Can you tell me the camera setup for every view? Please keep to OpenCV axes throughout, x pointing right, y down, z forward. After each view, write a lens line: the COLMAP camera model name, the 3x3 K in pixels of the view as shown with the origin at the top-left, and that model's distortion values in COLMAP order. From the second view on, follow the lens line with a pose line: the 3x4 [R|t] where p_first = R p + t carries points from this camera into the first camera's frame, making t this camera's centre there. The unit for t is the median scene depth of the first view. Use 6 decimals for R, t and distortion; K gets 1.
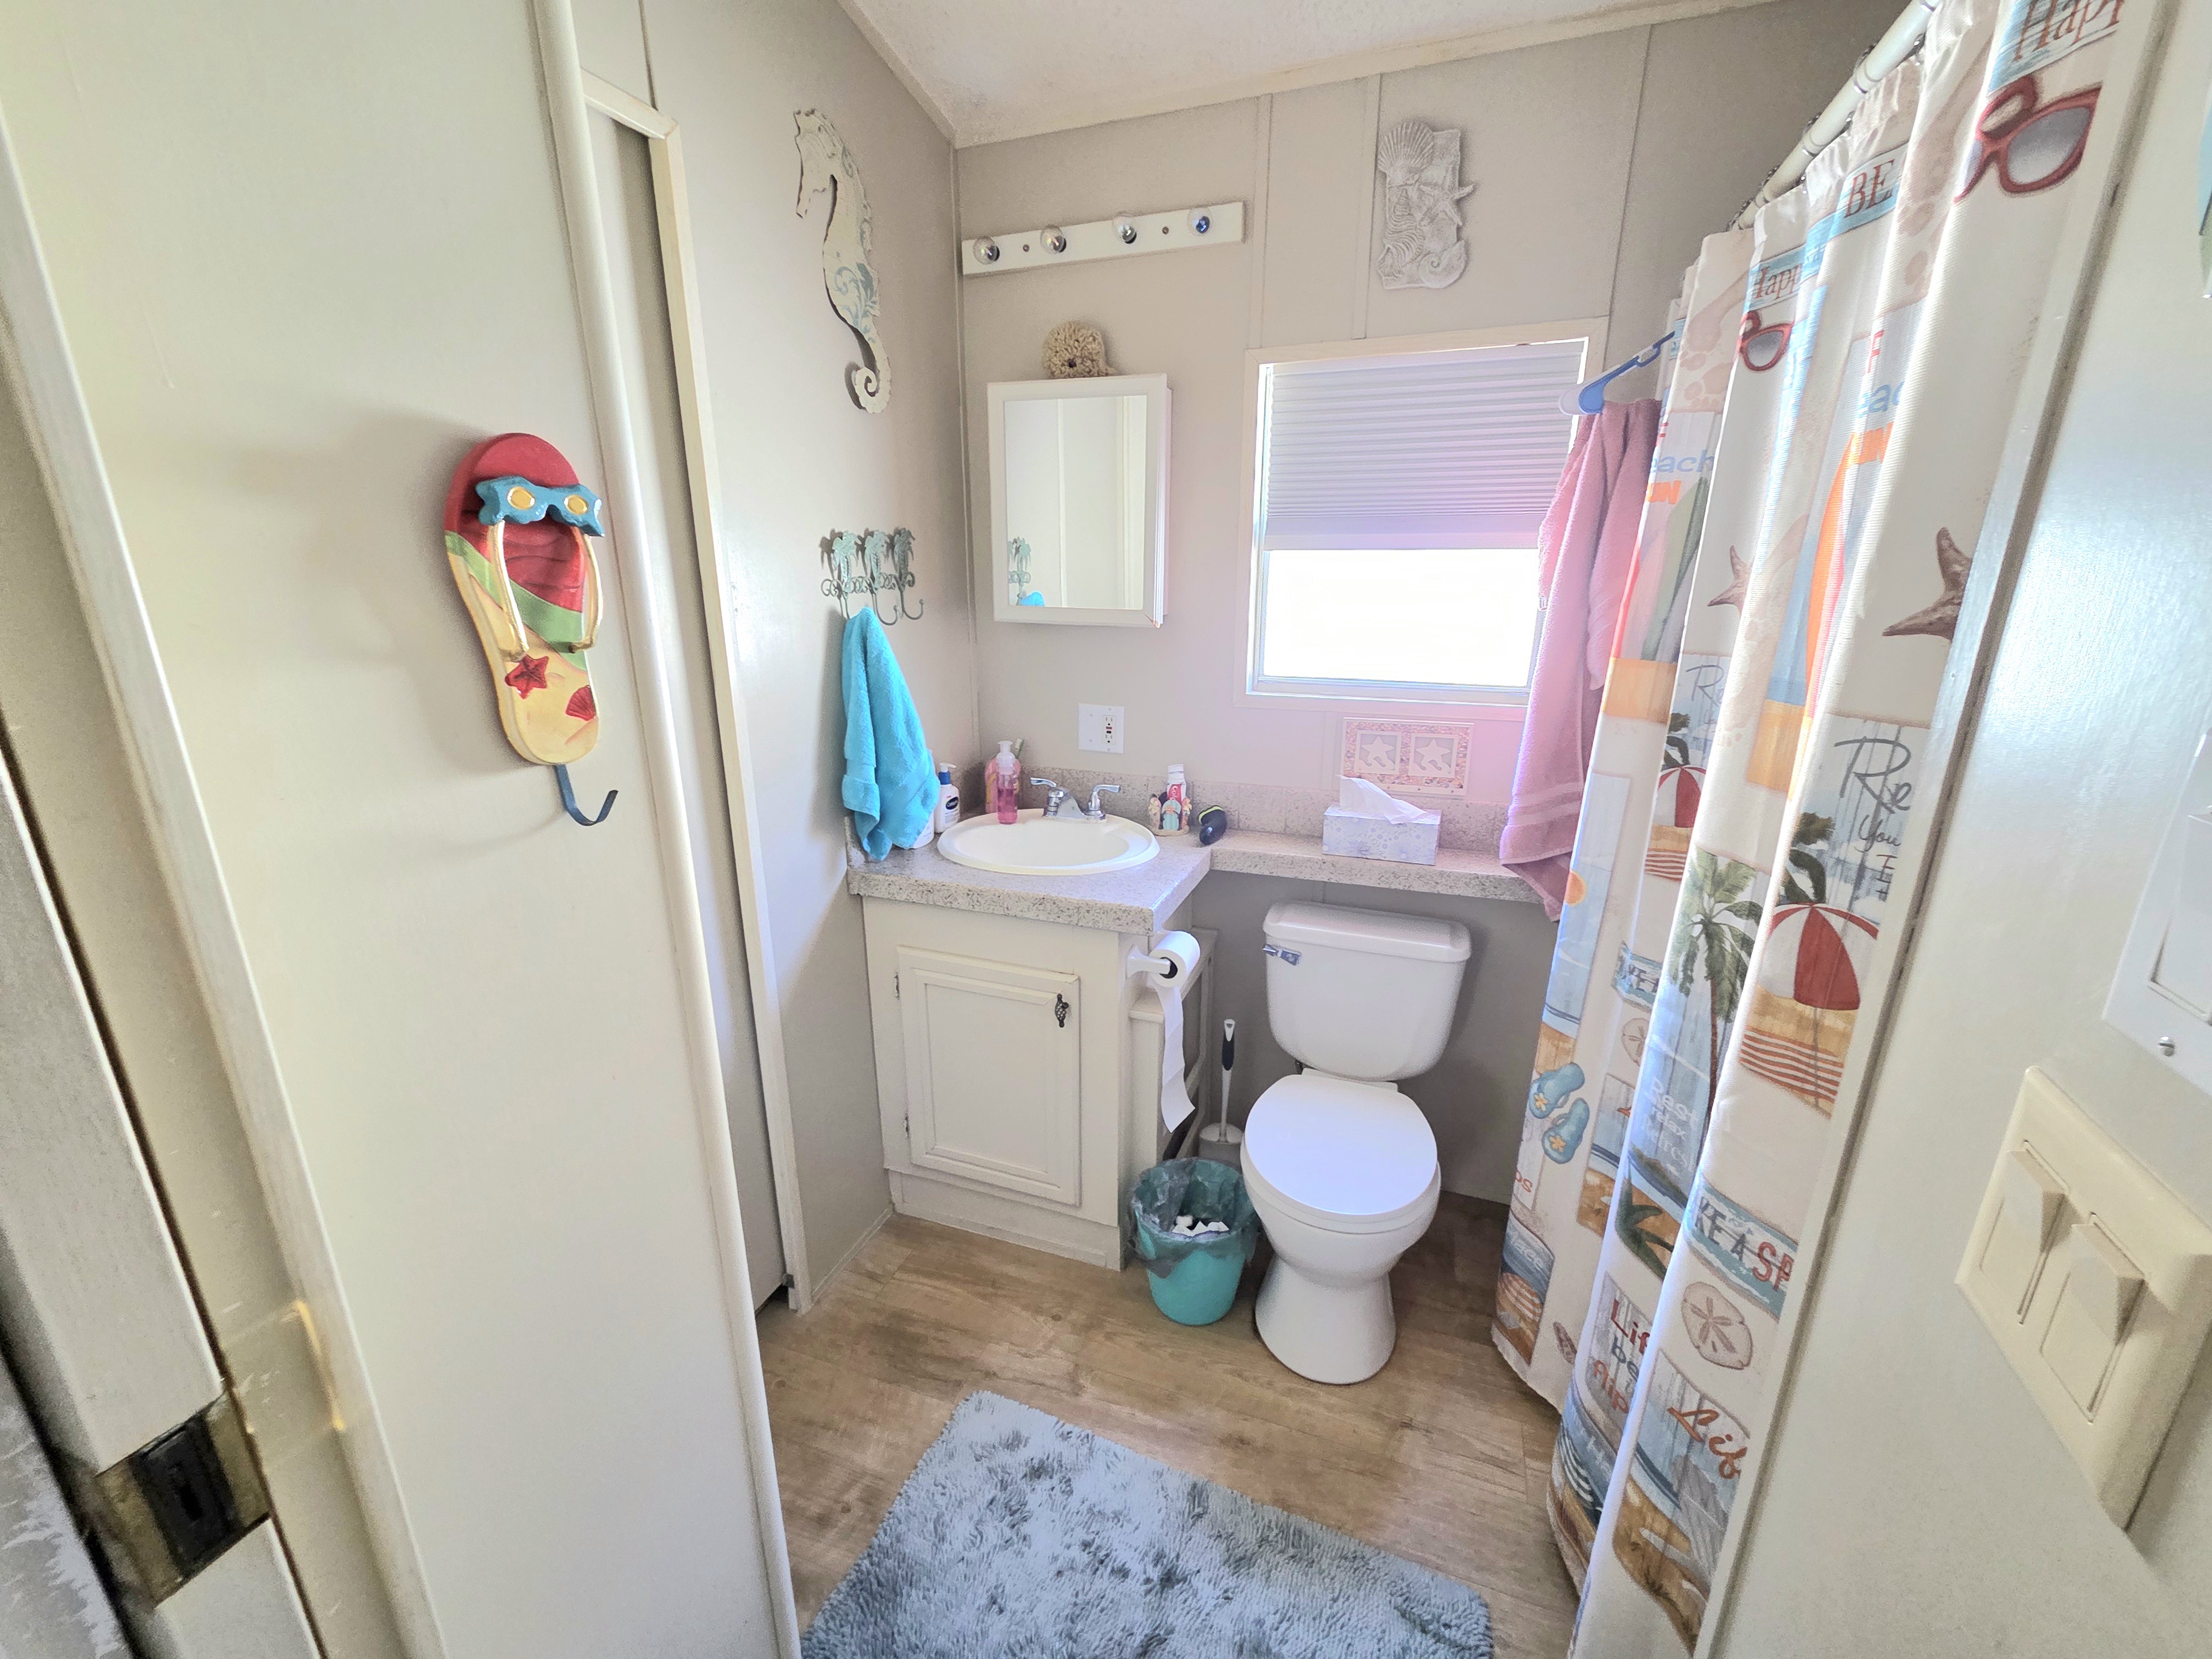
lens RADIAL K [[897.0, 0, 1107.4], [0, 897.0, 832.4], [0, 0, 1]] dist [0.008982, 0.000195]
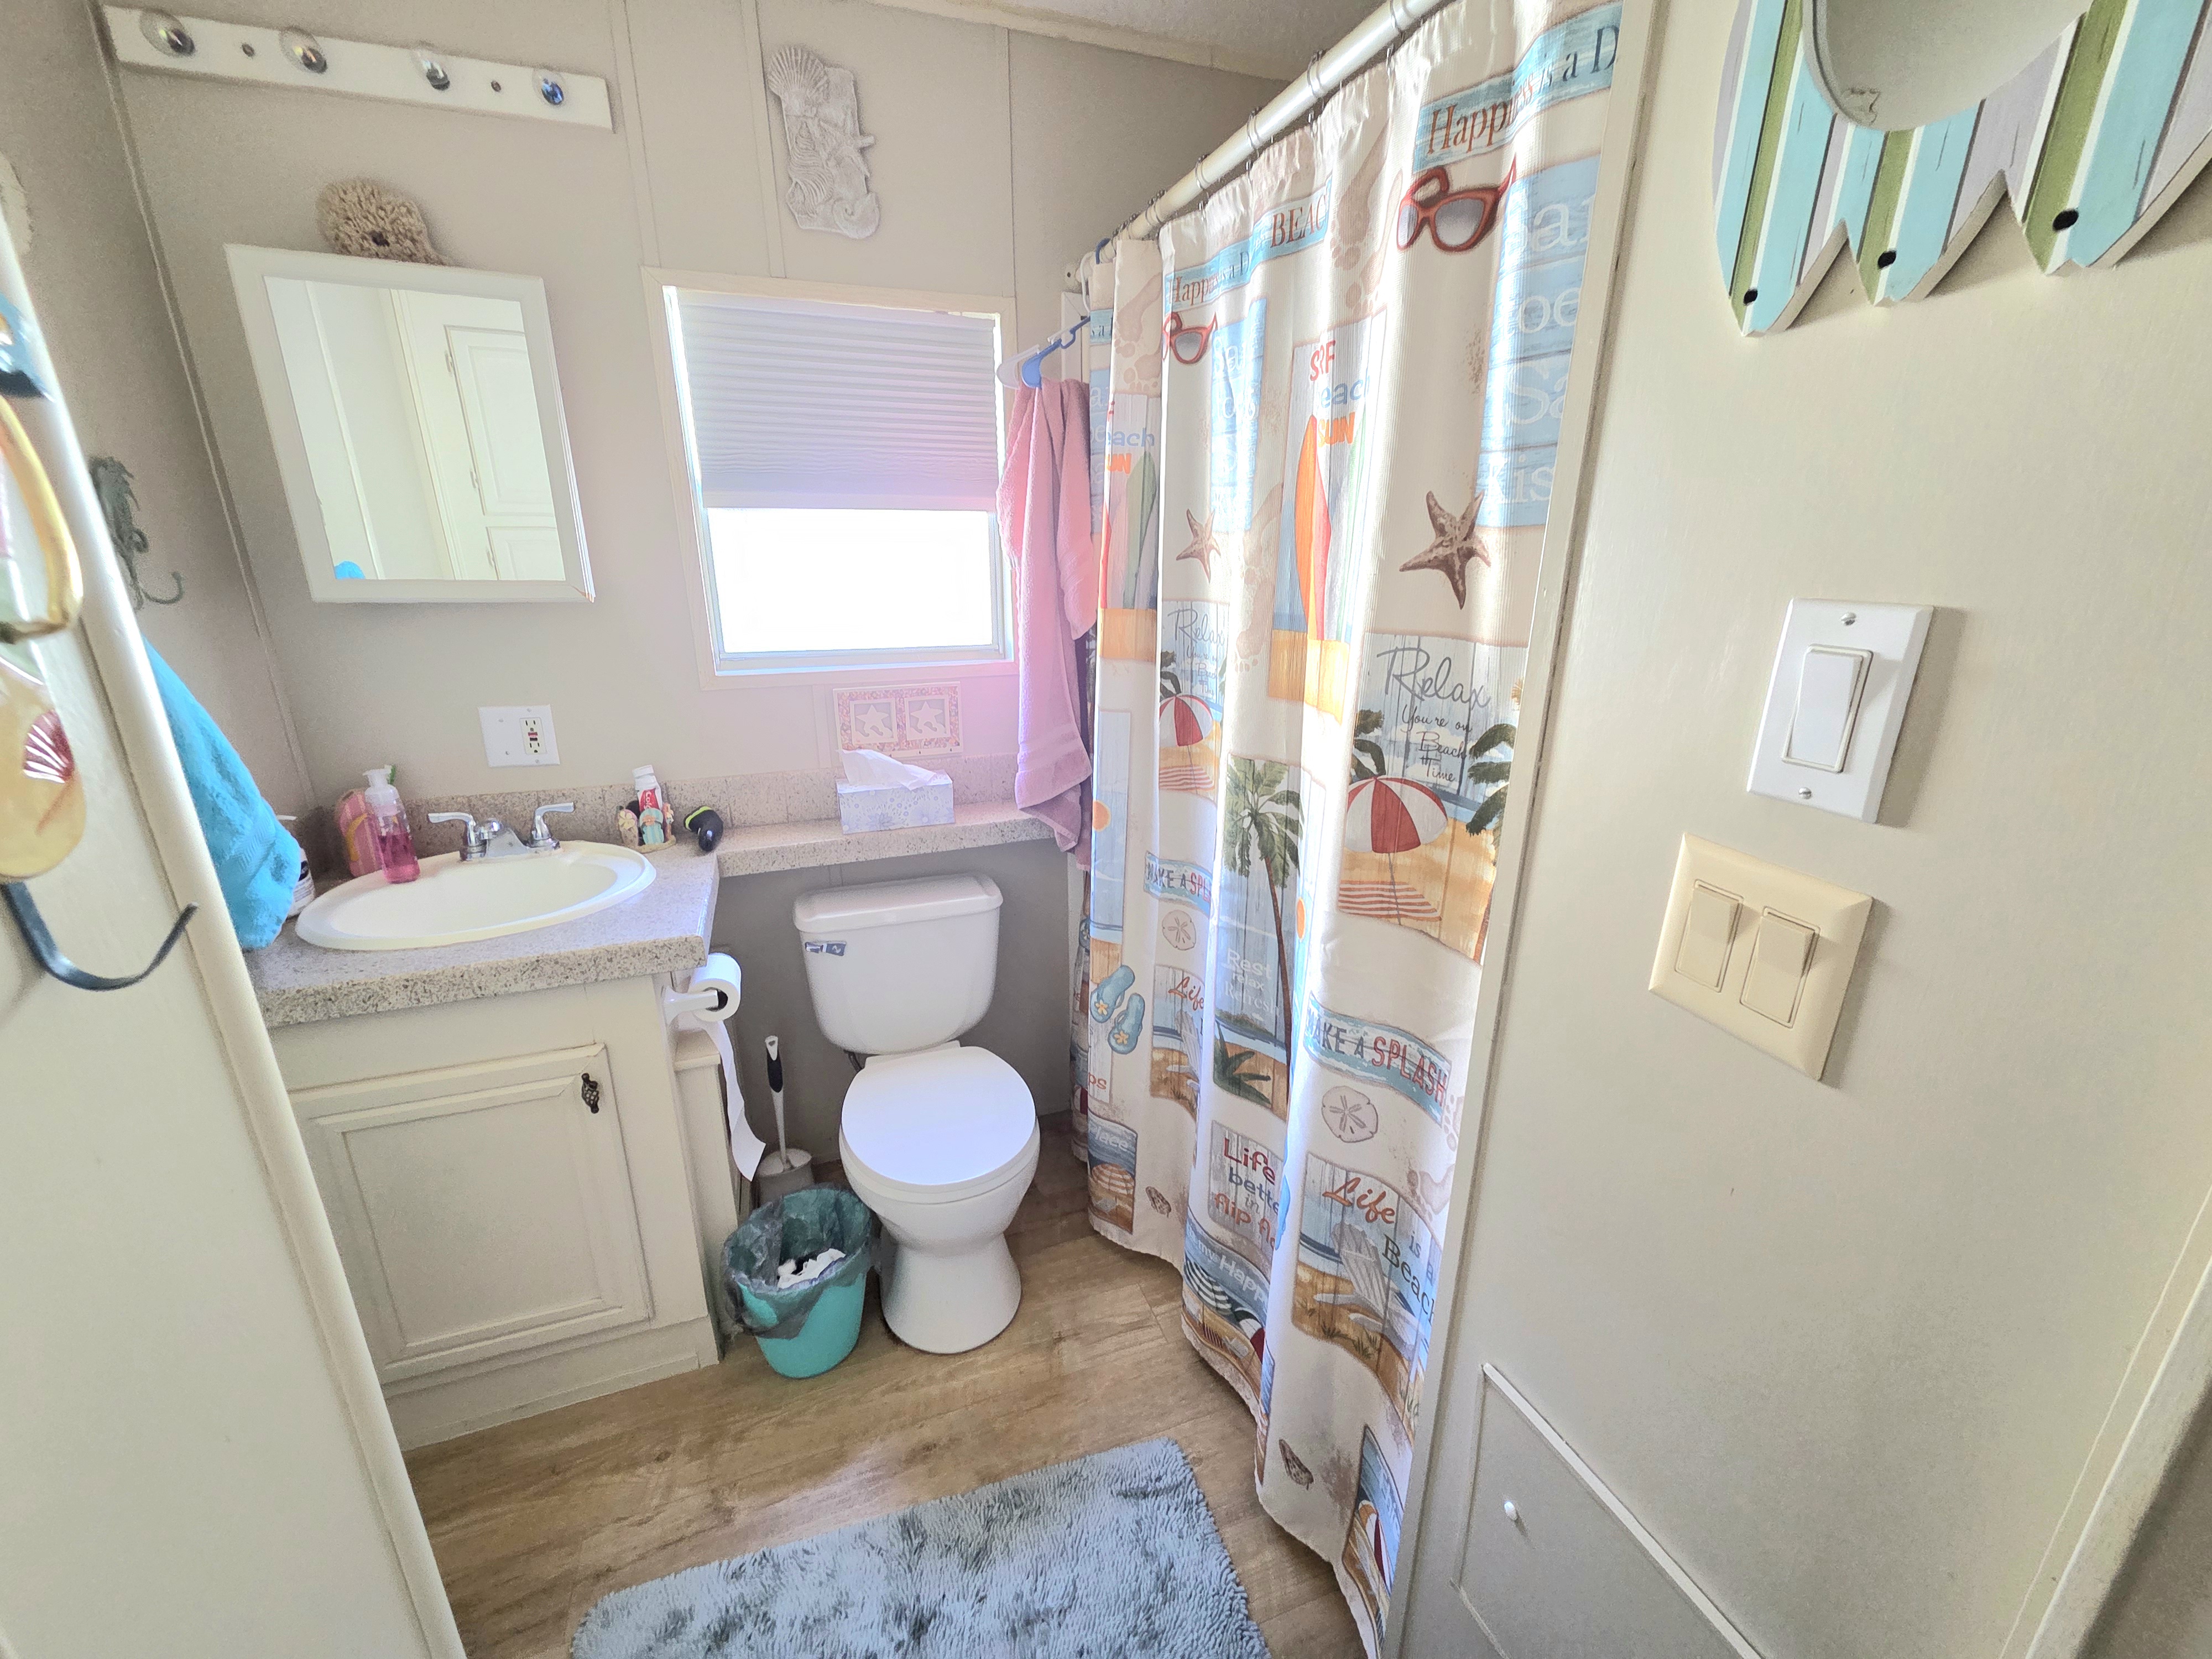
lens RADIAL K [[909.3, 0, 1102.0], [0, 909.3, 833.8], [0, 0, 1]] dist [0.011224, -0.000198]
pose [[0.766751, -0.197567, 0.610786, -0.148424], [0.181803, 0.979340, 0.088554, -0.012942], [-0.615662, 0.043144, 0.786828, 0.081442]]
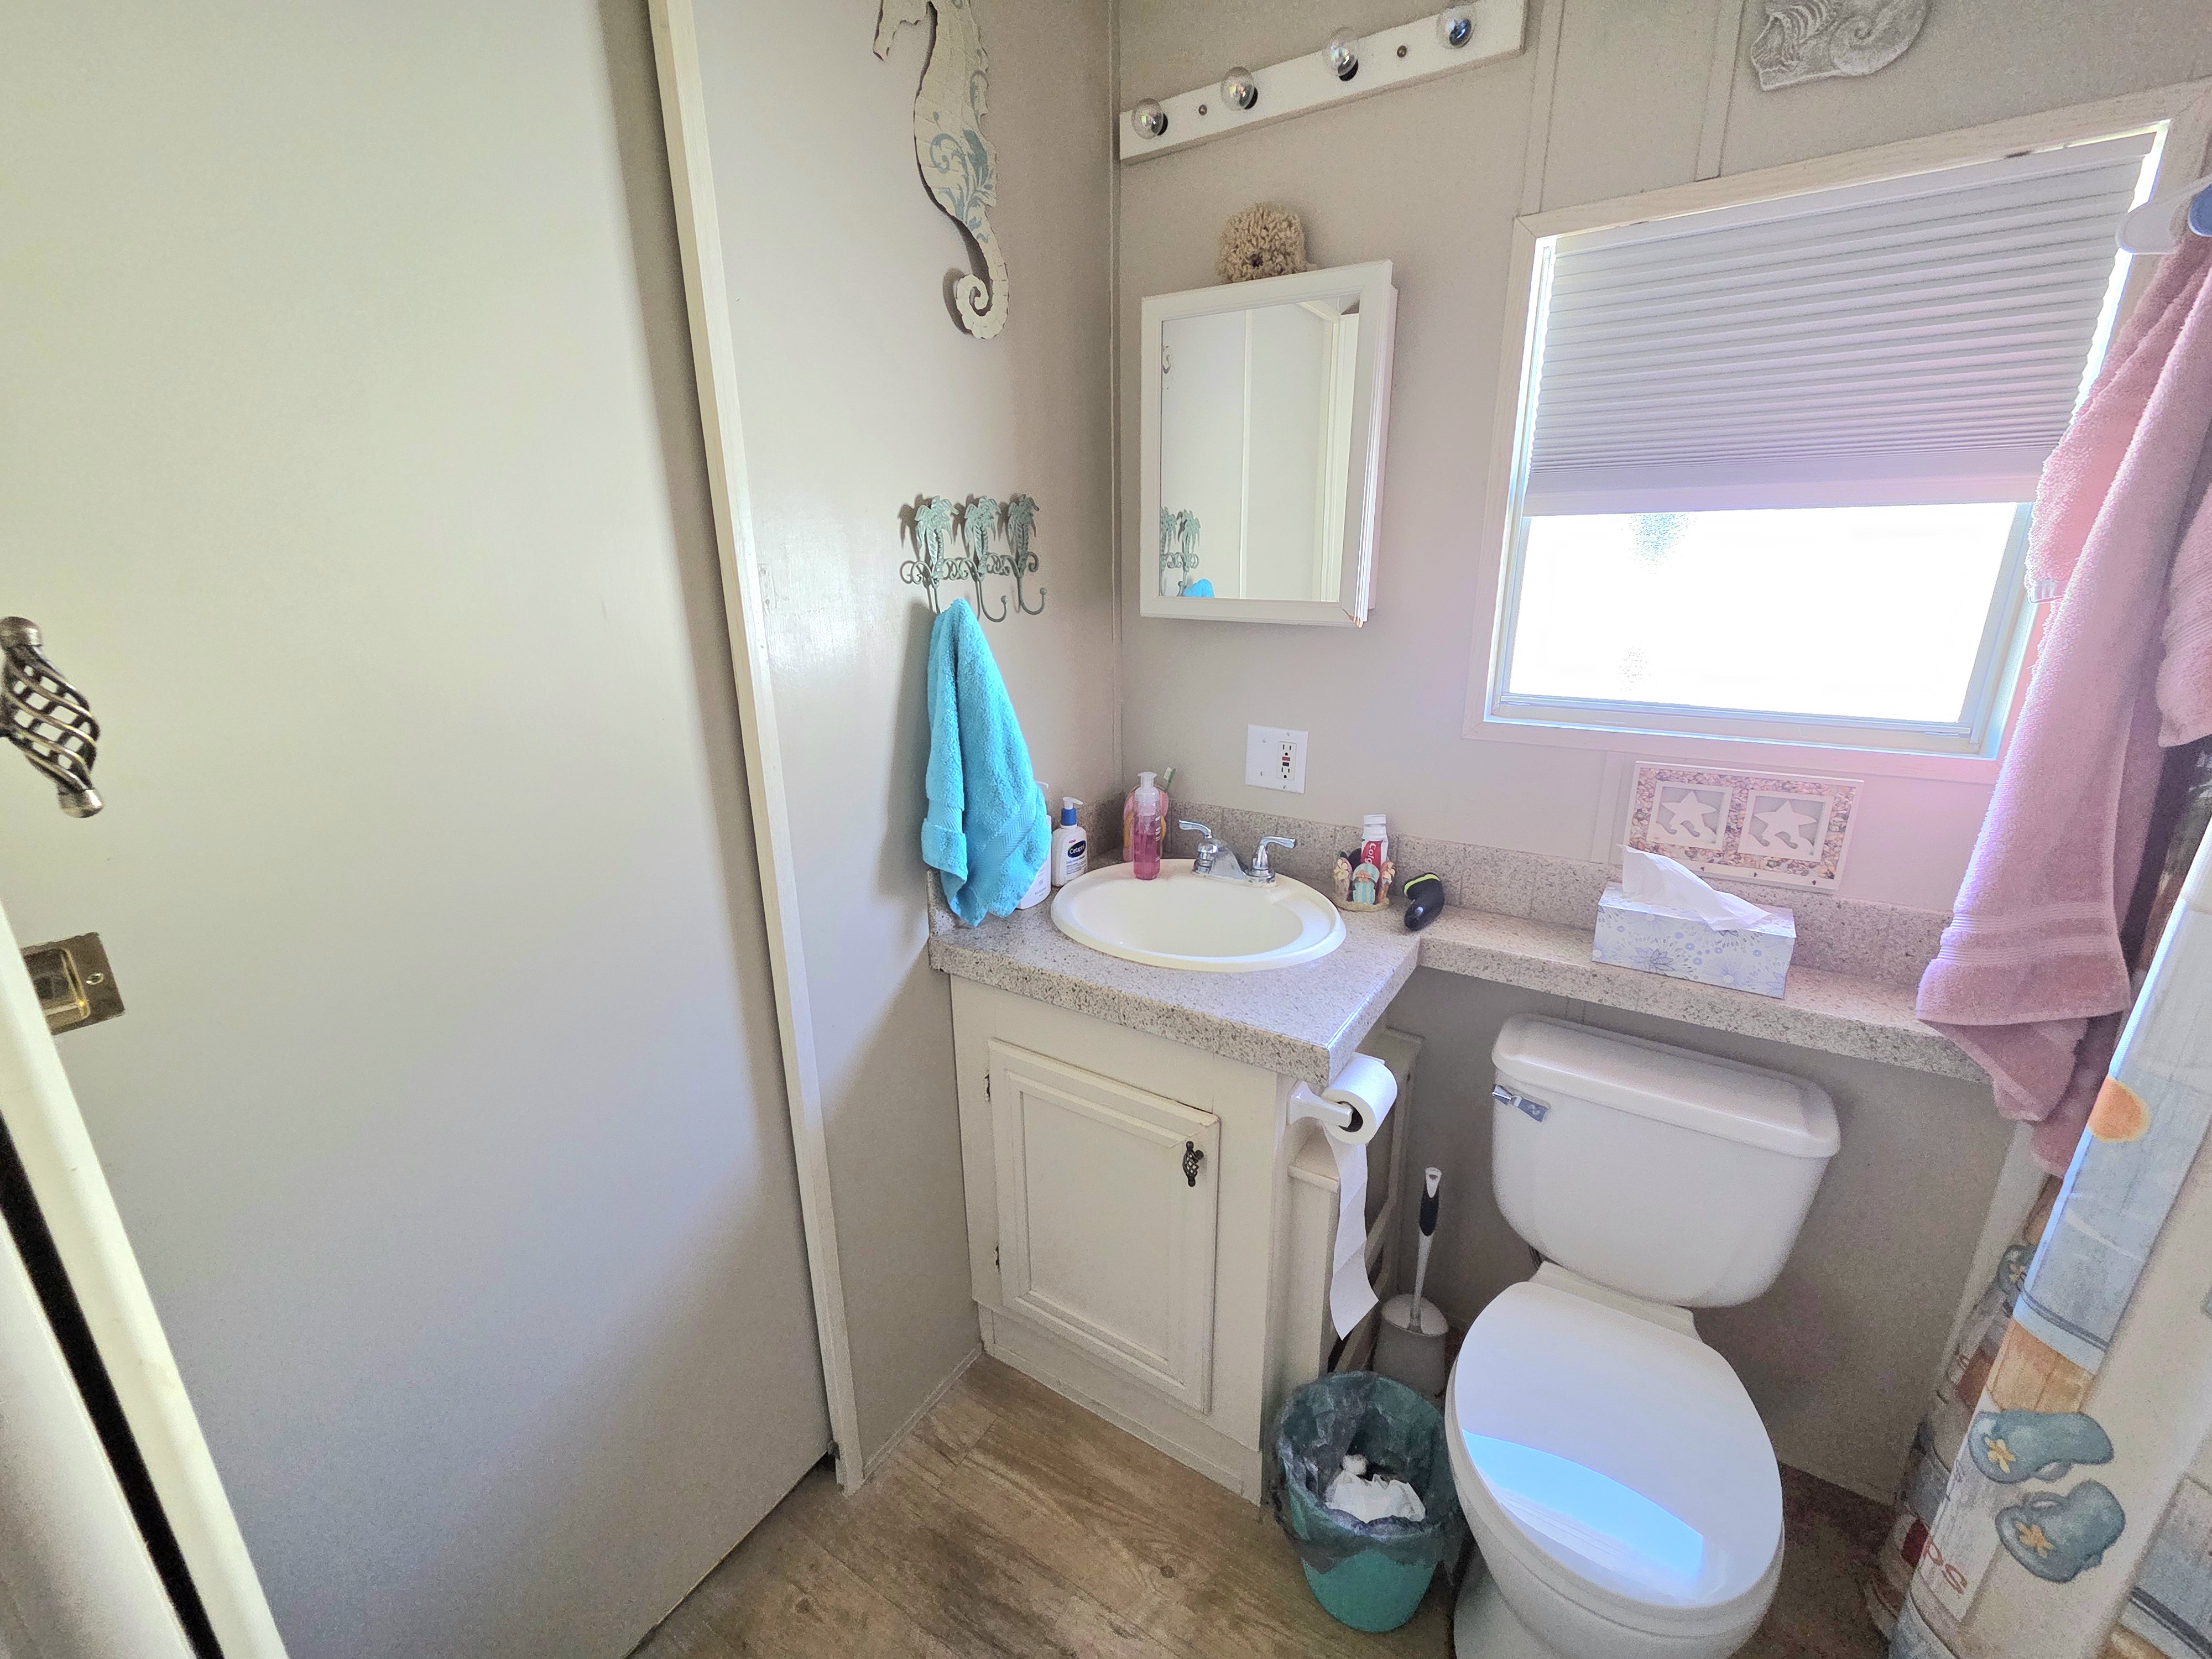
lens RADIAL K [[904.5, 0, 1116.5], [0, 904.5, 833.5], [0, 0, 1]] dist [0.005607, -0.000274]
pose [[0.979414, 0.051164, -0.195271, 0.016947], [-0.049432, 0.998683, 0.013739, -0.069129], [0.195717, -0.003803, 0.980653, 0.274146]]
